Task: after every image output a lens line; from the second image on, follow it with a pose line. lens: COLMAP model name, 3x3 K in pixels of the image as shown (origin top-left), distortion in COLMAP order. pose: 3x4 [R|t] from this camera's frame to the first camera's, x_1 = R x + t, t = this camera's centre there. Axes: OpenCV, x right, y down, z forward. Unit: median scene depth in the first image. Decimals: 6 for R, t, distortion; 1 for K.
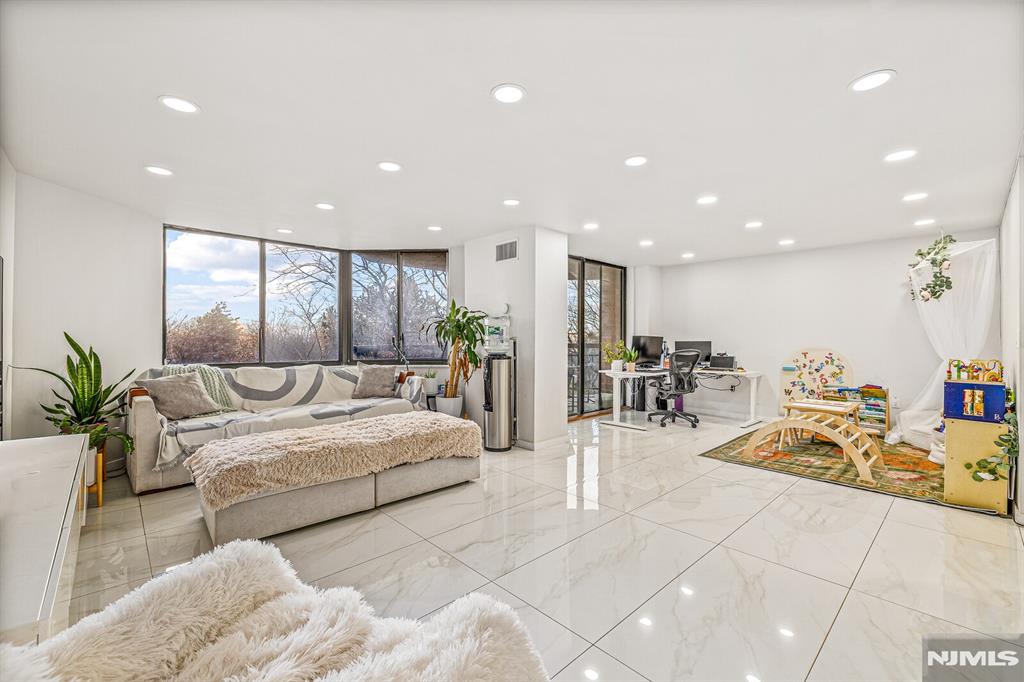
lens RADIAL K [[432.7, 0, 502.6], [0, 432.7, 338.8], [0, 0, 1]] dist [0.002468, 0.000305]
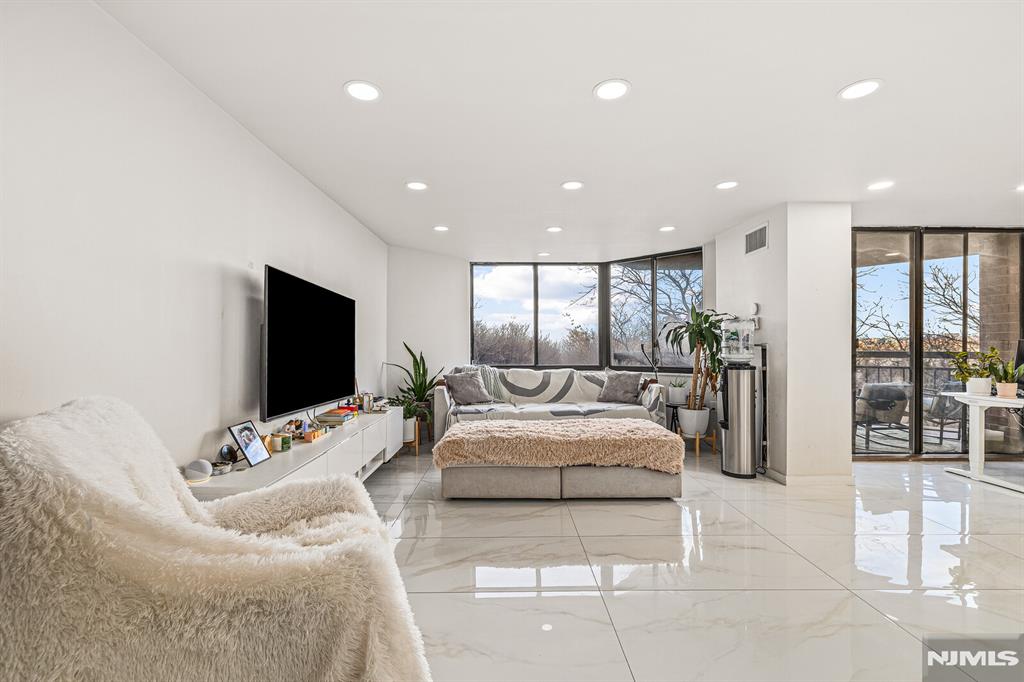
lens RADIAL K [[432.7, 0, 506.6], [0, 432.7, 349.2], [0, 0, 1]] dist [0.002468, 0.000305]
pose [[0.739149, 0.003087, -0.673535, 0.218186], [0.002059, 0.999974, 0.006842, 0.000869], [0.673539, -0.006445, 0.739123, 0.060045]]
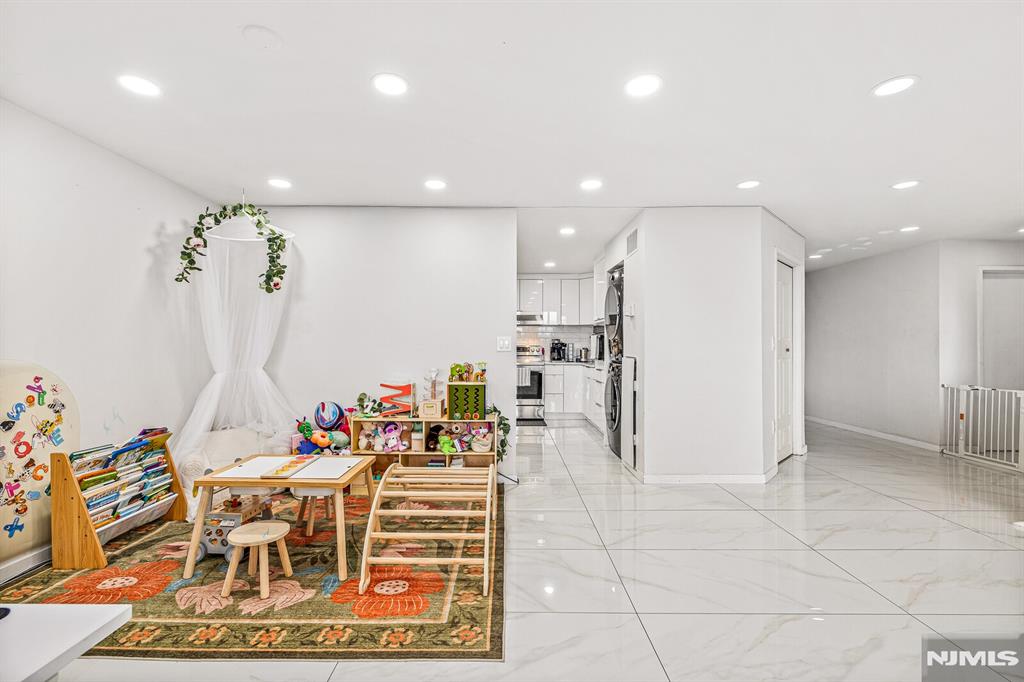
lens RADIAL K [[432.7, 0, 511.9], [0, 432.7, 338.7], [0, 0, 1]] dist [0.002468, 0.000305]
pose [[-0.745844, 0.005208, 0.666101, 0.179401], [-0.005679, 0.999883, -0.014176, 0.000929], [-0.666097, -0.014356, -0.745727, 1.175578]]
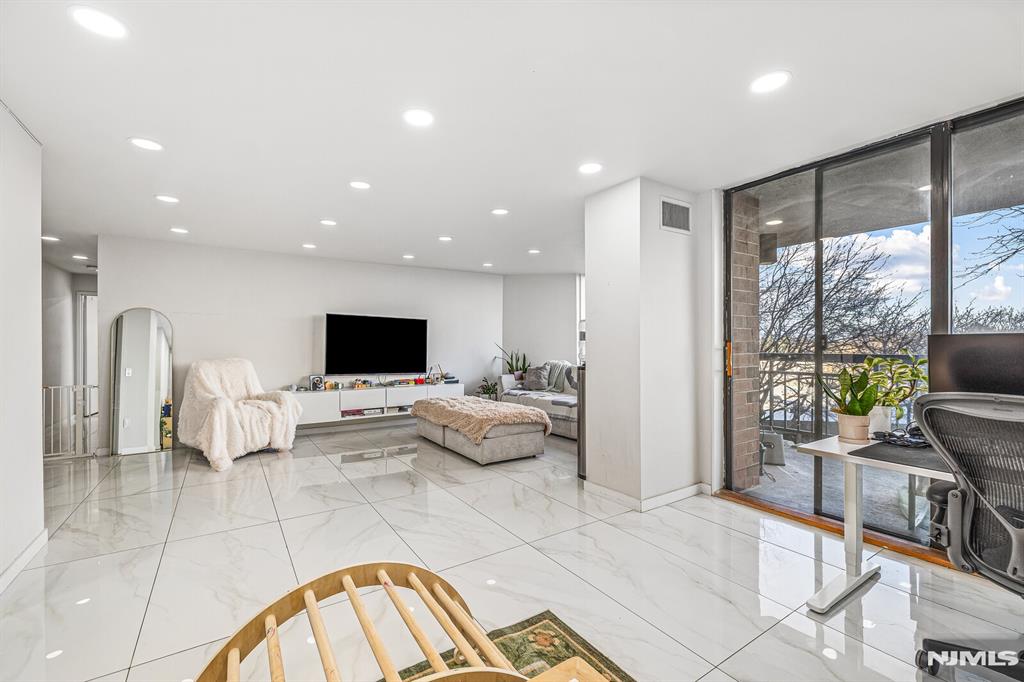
lens RADIAL K [[432.7, 0, 510.2], [0, 432.7, 346.1], [0, 0, 1]] dist [0.002468, 0.000305]
pose [[-0.149682, 0.003857, -0.988727, 0.823135], [0.001022, 0.999992, 0.003746, -0.001566], [0.988734, -0.000449, -0.149685, 0.947882]]
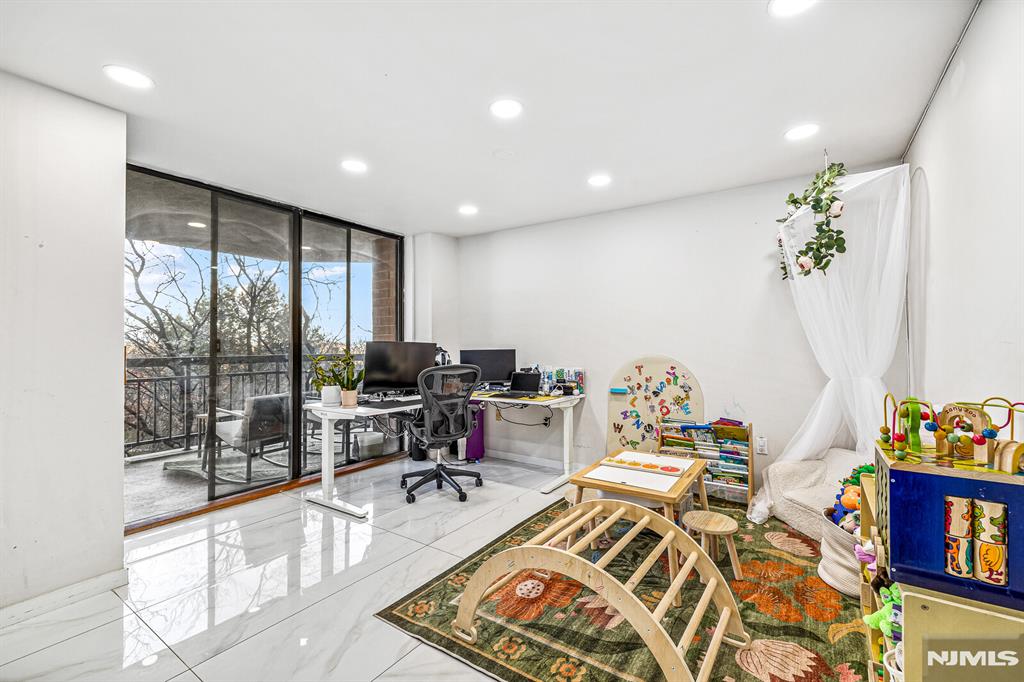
lens RADIAL K [[432.7, 0, 507.0], [0, 432.7, 341.4], [0, 0, 1]] dist [0.002468, 0.000305]
pose [[0.978146, -0.006351, 0.207820, 0.450509], [0.009076, 0.999885, -0.012164, 0.001780], [-0.207719, 0.013785, 0.978091, 0.499494]]
